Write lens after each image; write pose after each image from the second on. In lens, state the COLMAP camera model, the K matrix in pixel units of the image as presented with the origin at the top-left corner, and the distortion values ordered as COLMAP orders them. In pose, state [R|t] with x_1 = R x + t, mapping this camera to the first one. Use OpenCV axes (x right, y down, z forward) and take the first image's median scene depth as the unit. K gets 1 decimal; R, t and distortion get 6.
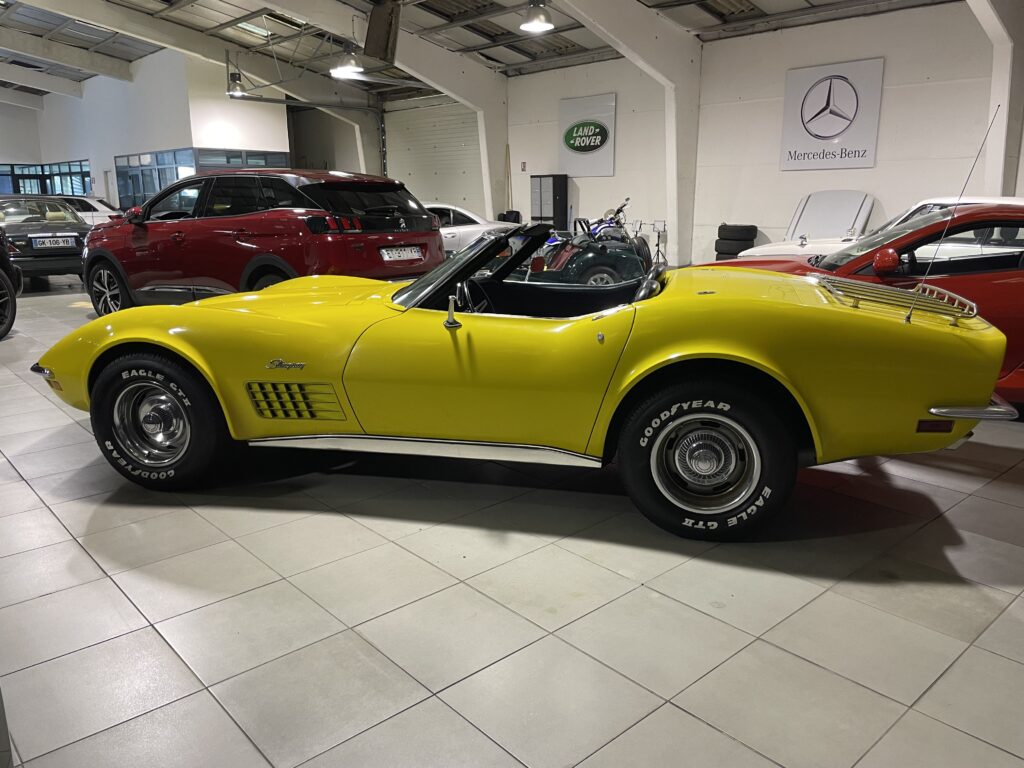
lens RADIAL K [[774.7, 0, 516.5], [0, 774.7, 382.0], [0, 0, 1]] dist [0.084529, -0.116649]
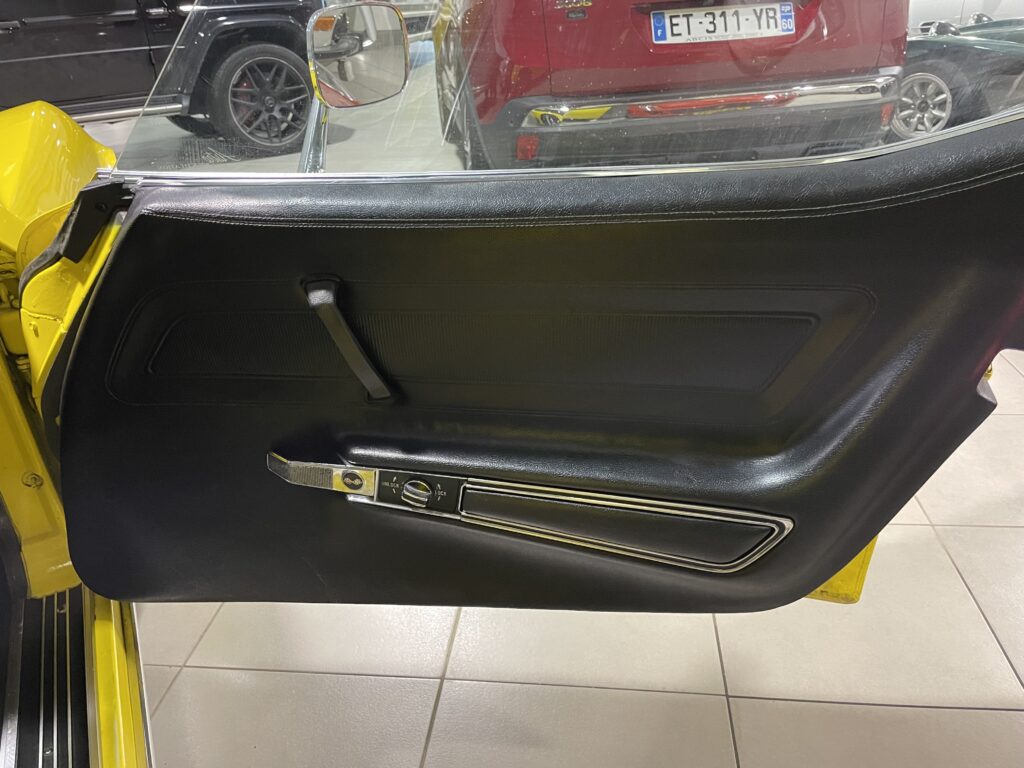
lens RADIAL K [[774.7, 0, 509.3], [0, 774.7, 367.0], [0, 0, 1]] dist [0.084529, -0.116649]
pose [[0.658466, 0.289092, -0.694873, 0.050051], [-0.111388, 0.950550, 0.289910, -0.050938], [0.744322, -0.113495, 0.658106, 0.314487]]
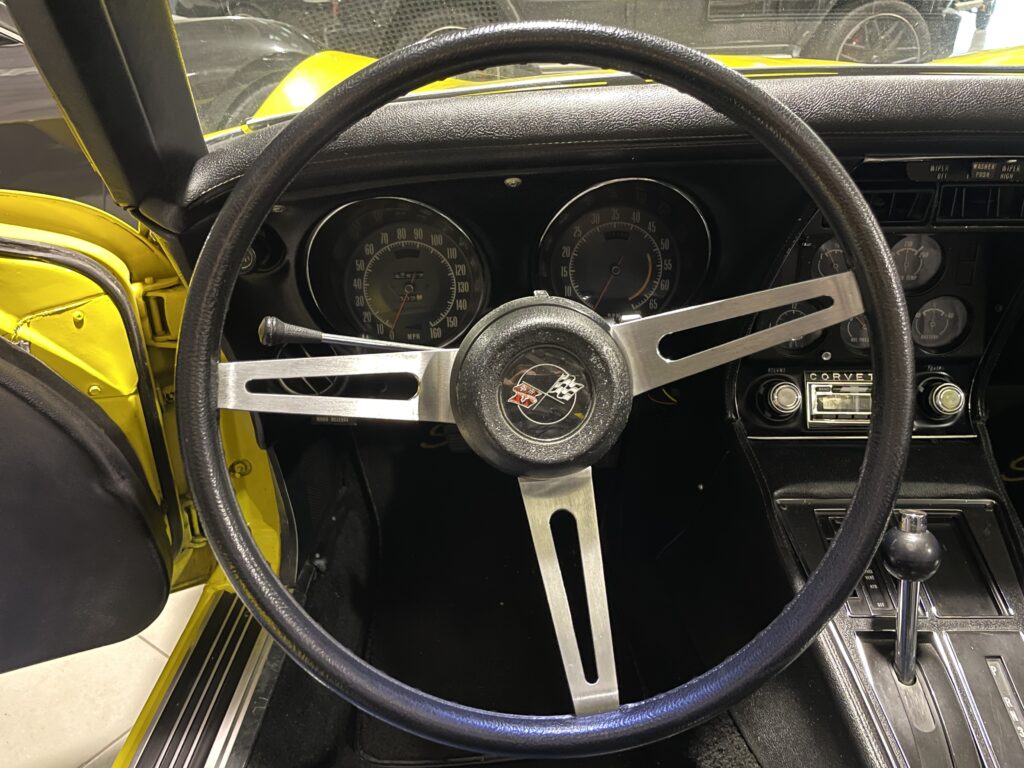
lens RADIAL K [[774.7, 0, 513.9], [0, 774.7, 383.2], [0, 0, 1]] dist [0.084529, -0.116649]
pose [[0.222157, 0.454076, -0.862822, 0.012924], [-0.205451, 0.886867, 0.413831, -0.033628], [0.953119, 0.085332, 0.290315, 0.240822]]
